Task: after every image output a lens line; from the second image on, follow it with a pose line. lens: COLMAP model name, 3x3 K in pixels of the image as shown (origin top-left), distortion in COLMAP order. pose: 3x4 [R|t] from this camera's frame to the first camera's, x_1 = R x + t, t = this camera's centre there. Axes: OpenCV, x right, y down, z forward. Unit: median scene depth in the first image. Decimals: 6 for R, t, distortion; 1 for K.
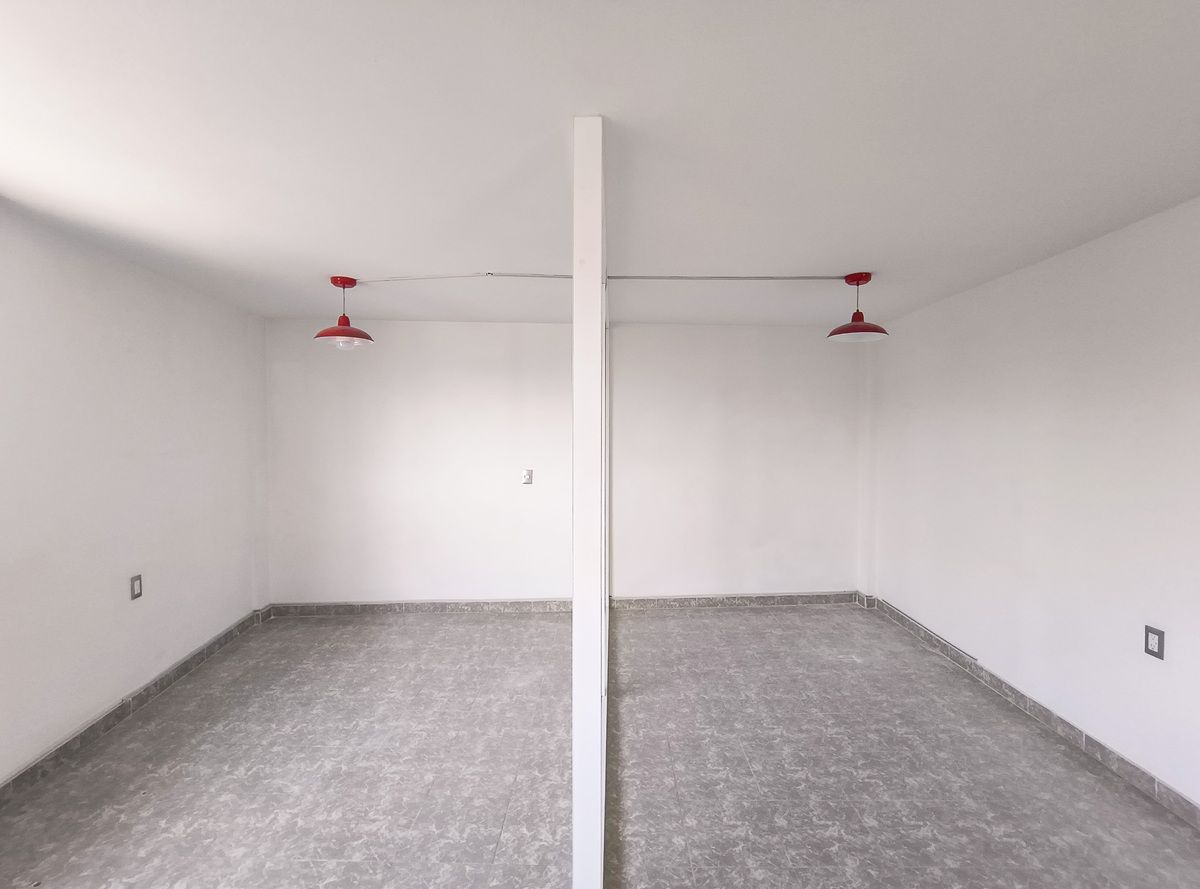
lens RADIAL K [[546.8, 0, 597.5], [0, 546.8, 441.3], [0, 0, 1]] dist [-0.002593, 0.000951]
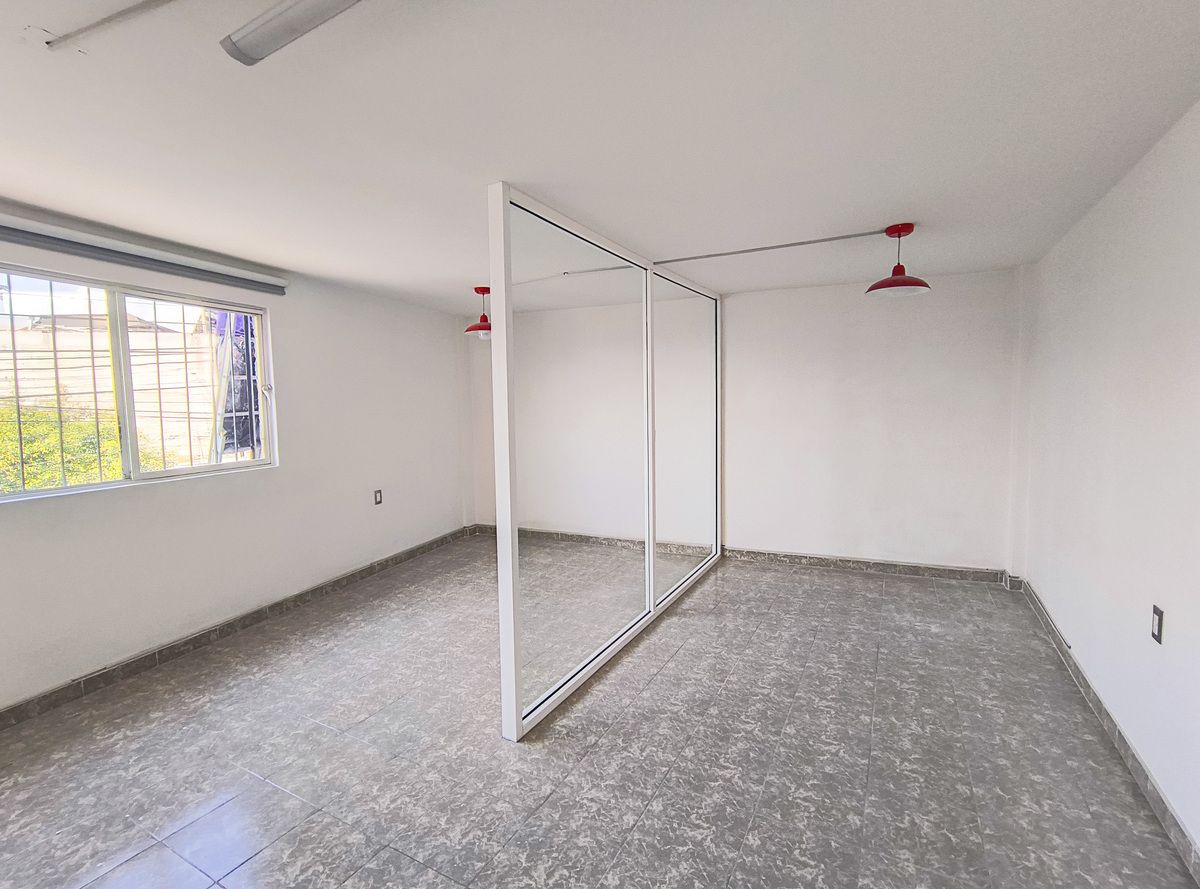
lens RADIAL K [[546.8, 0, 603.9], [0, 546.8, 441.5], [0, 0, 1]] dist [-0.002593, 0.000951]
pose [[0.889620, 0.019386, -0.456289, 0.427182], [0.006161, 0.998498, 0.054434, 0.017596], [0.456659, -0.051237, 0.888165, -0.105803]]
